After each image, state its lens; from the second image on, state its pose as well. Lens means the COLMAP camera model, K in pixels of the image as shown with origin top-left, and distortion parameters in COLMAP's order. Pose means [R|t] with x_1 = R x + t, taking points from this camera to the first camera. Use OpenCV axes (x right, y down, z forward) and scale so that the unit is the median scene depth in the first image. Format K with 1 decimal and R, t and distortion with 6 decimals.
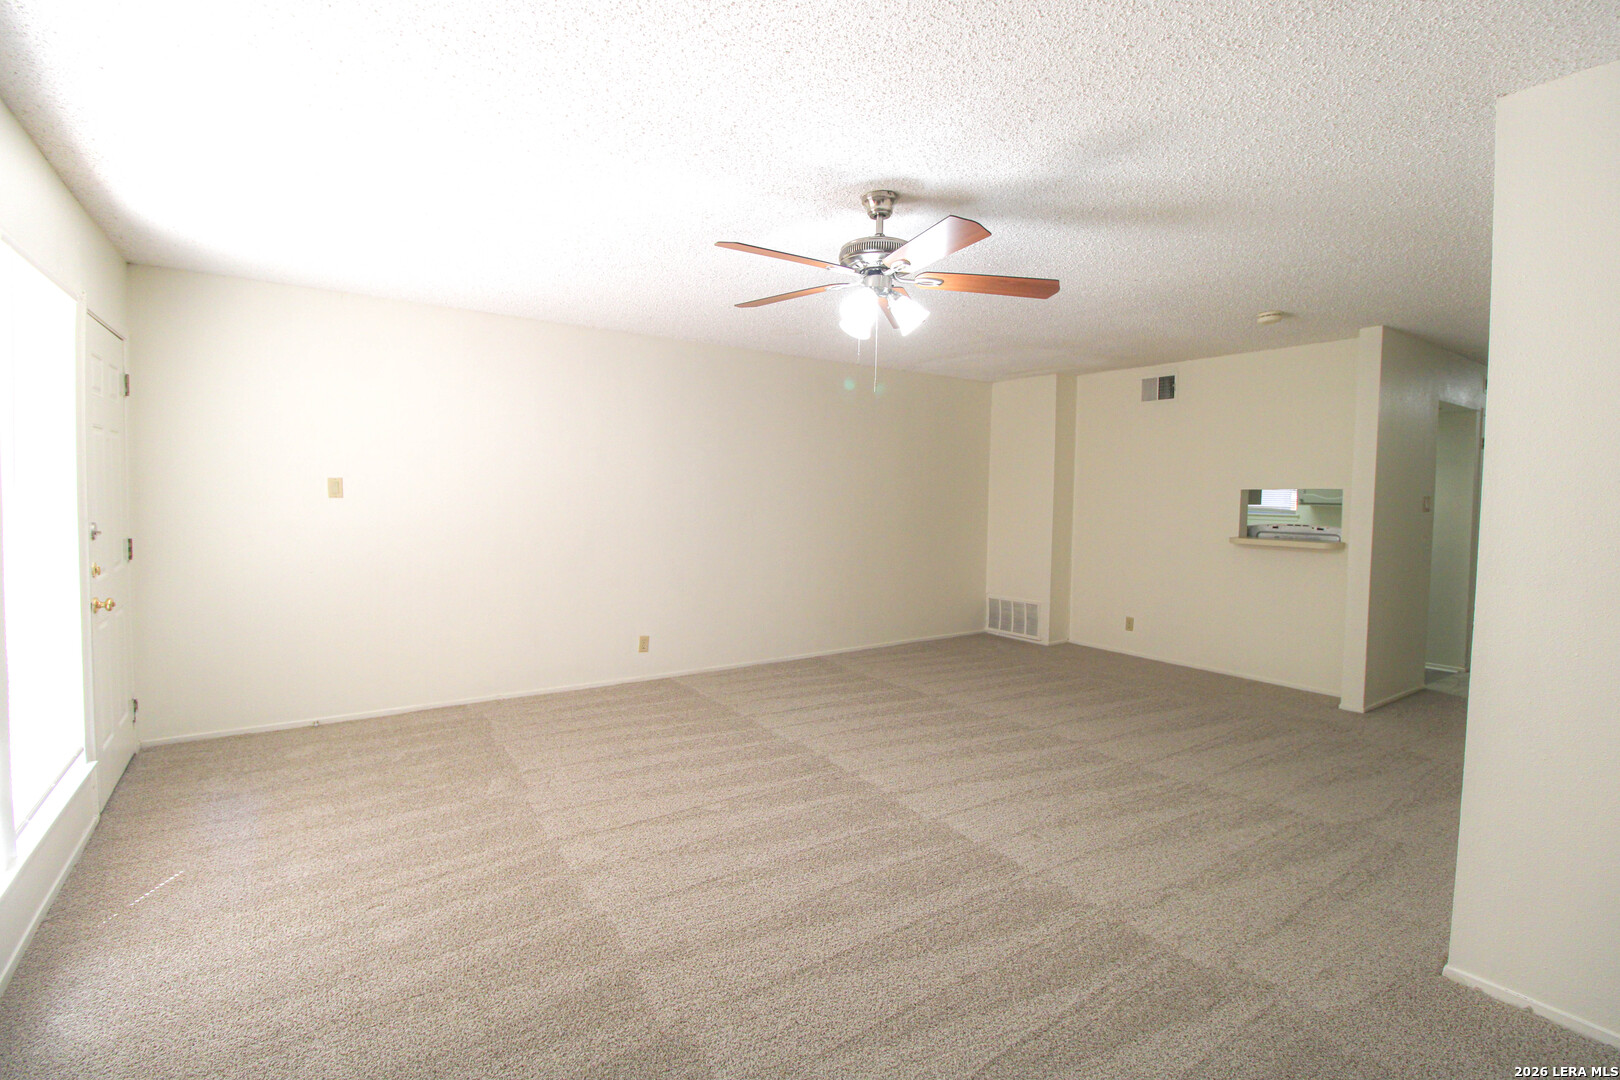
lens RADIAL K [[748.6, 0, 818.2], [0, 748.6, 516.8], [0, 0, 1]] dist [-0.012318, -0.007180]
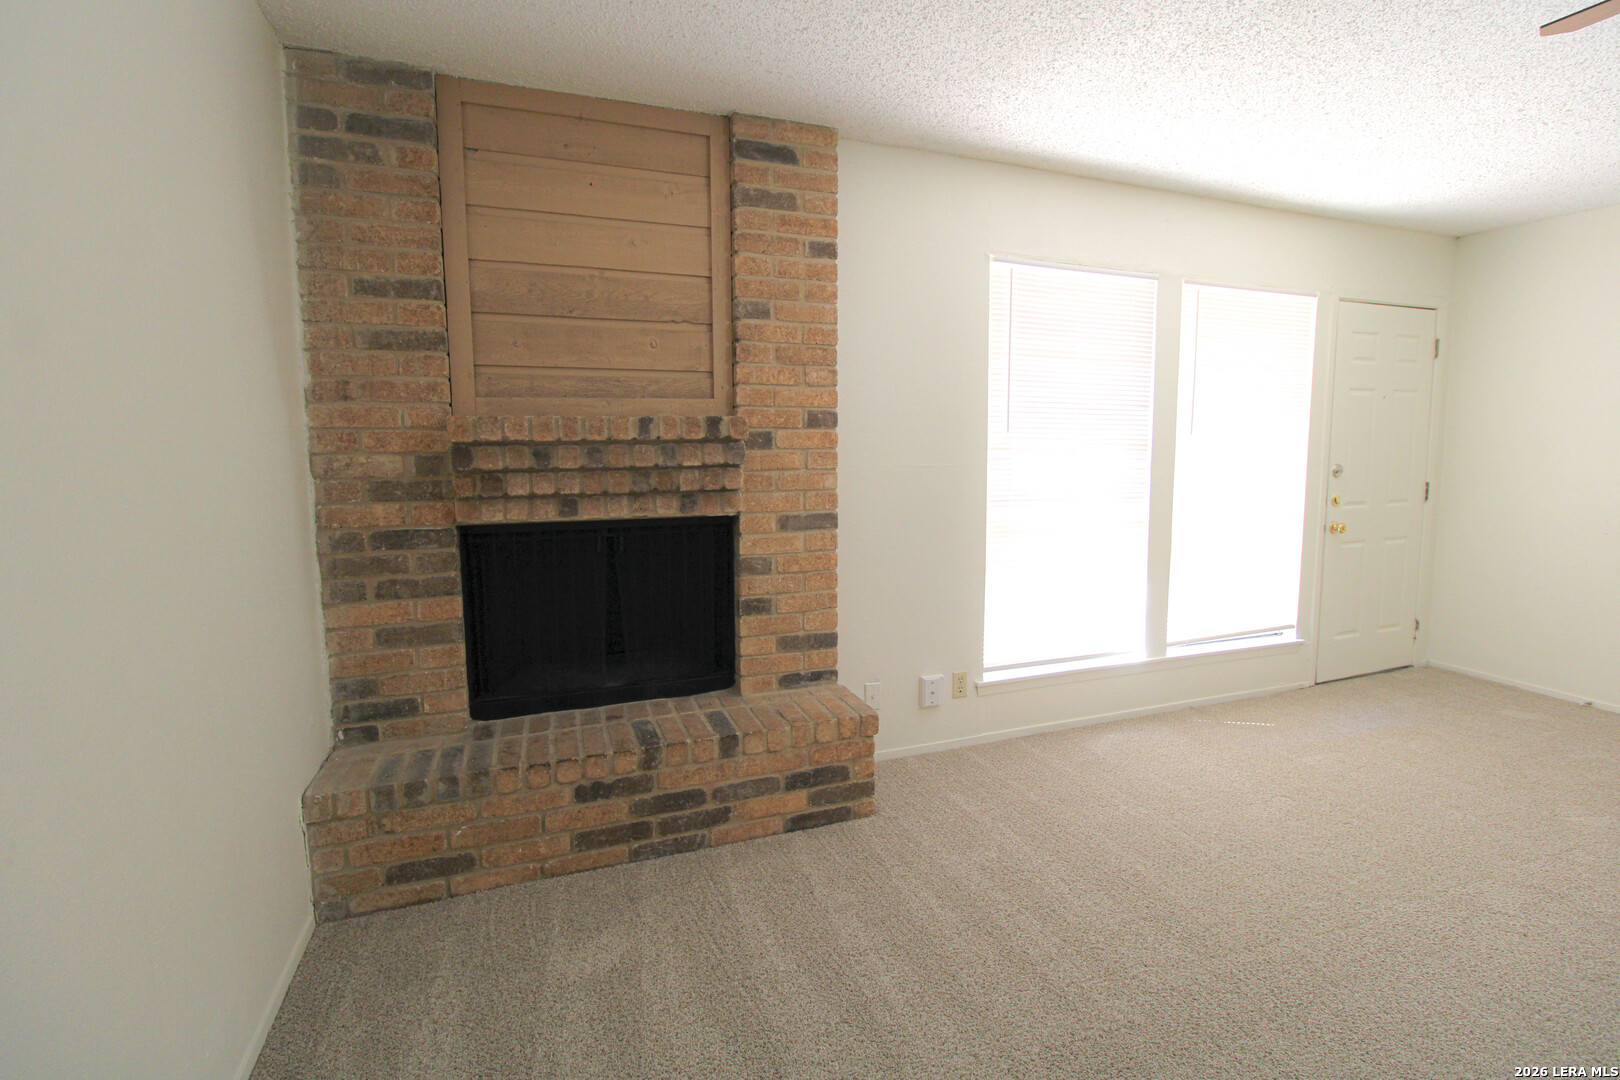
lens RADIAL K [[748.6, 0, 836.5], [0, 748.6, 523.5], [0, 0, 1]] dist [-0.012318, -0.007180]
pose [[-0.237121, 0.090609, -0.967245, 0.407267], [-0.035938, 0.994141, 0.101938, 0.008642], [0.970815, 0.058933, -0.232476, 0.360813]]
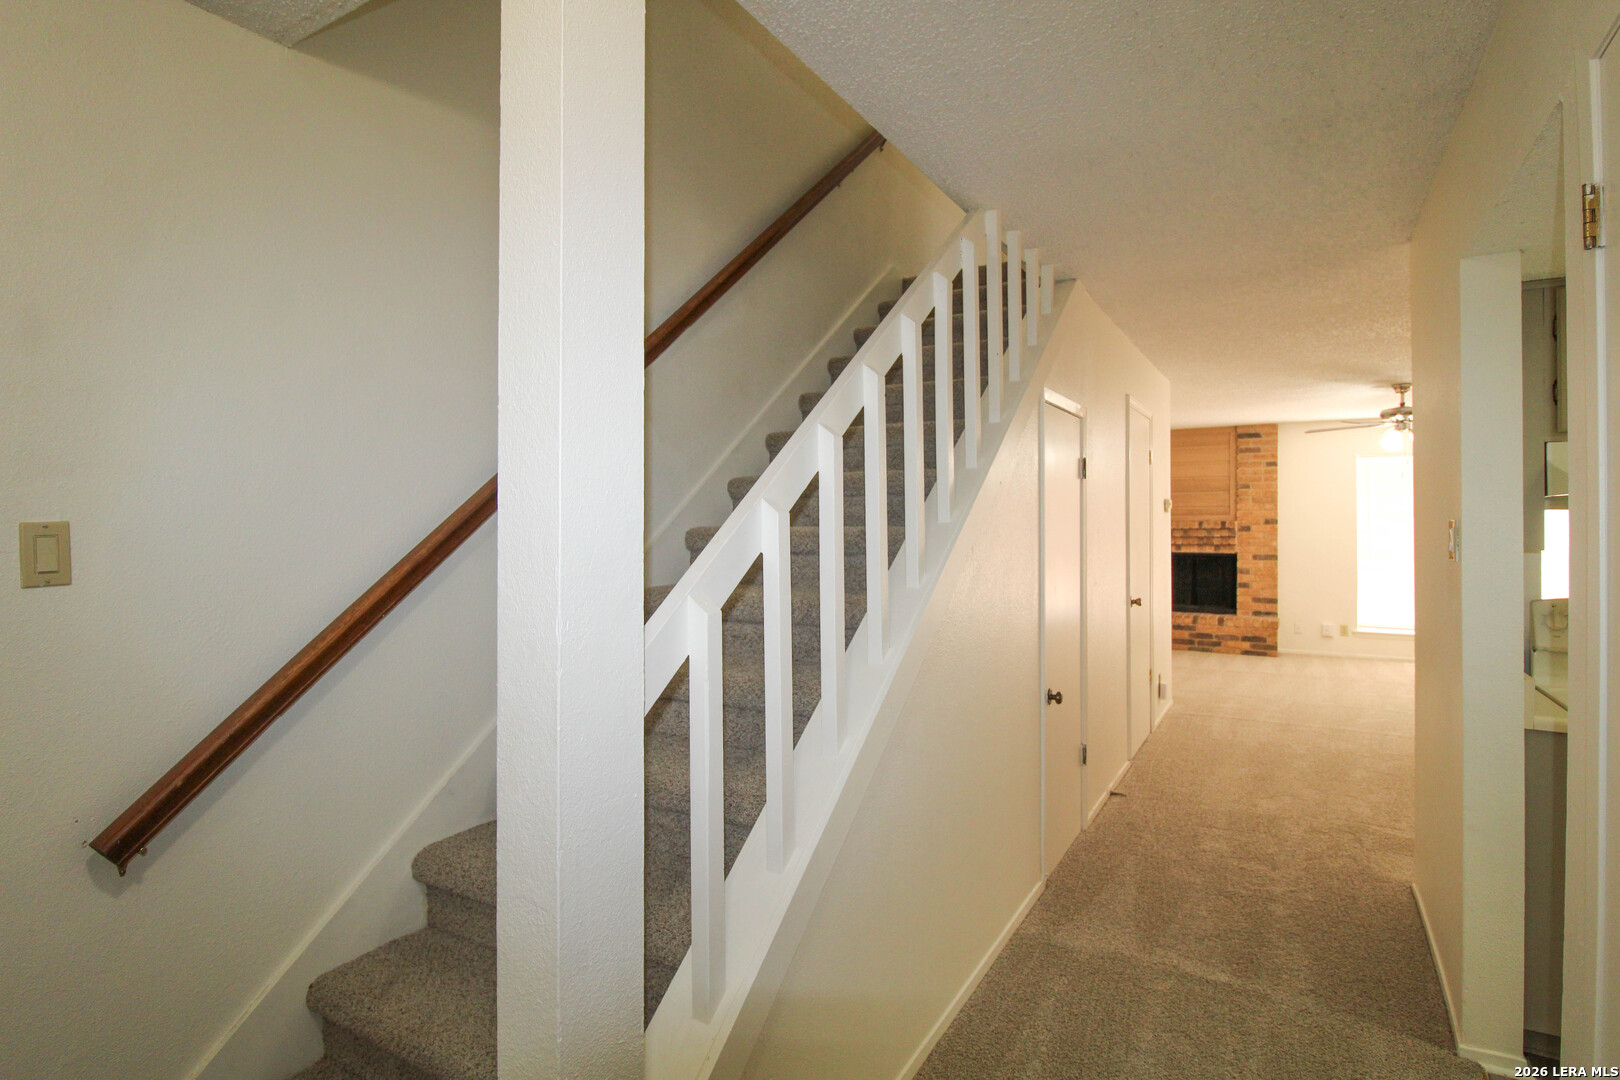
lens RADIAL K [[836.5, 0, 807.0], [0, 836.5, 521.7], [0, 0, 1]] dist [0.003632, -0.008662]
pose [[-0.909920, -0.014523, -0.414528, 1.985960], [-0.027704, 0.999283, 0.025804, -0.046279], [0.413857, 0.034963, -0.909670, 1.901050]]
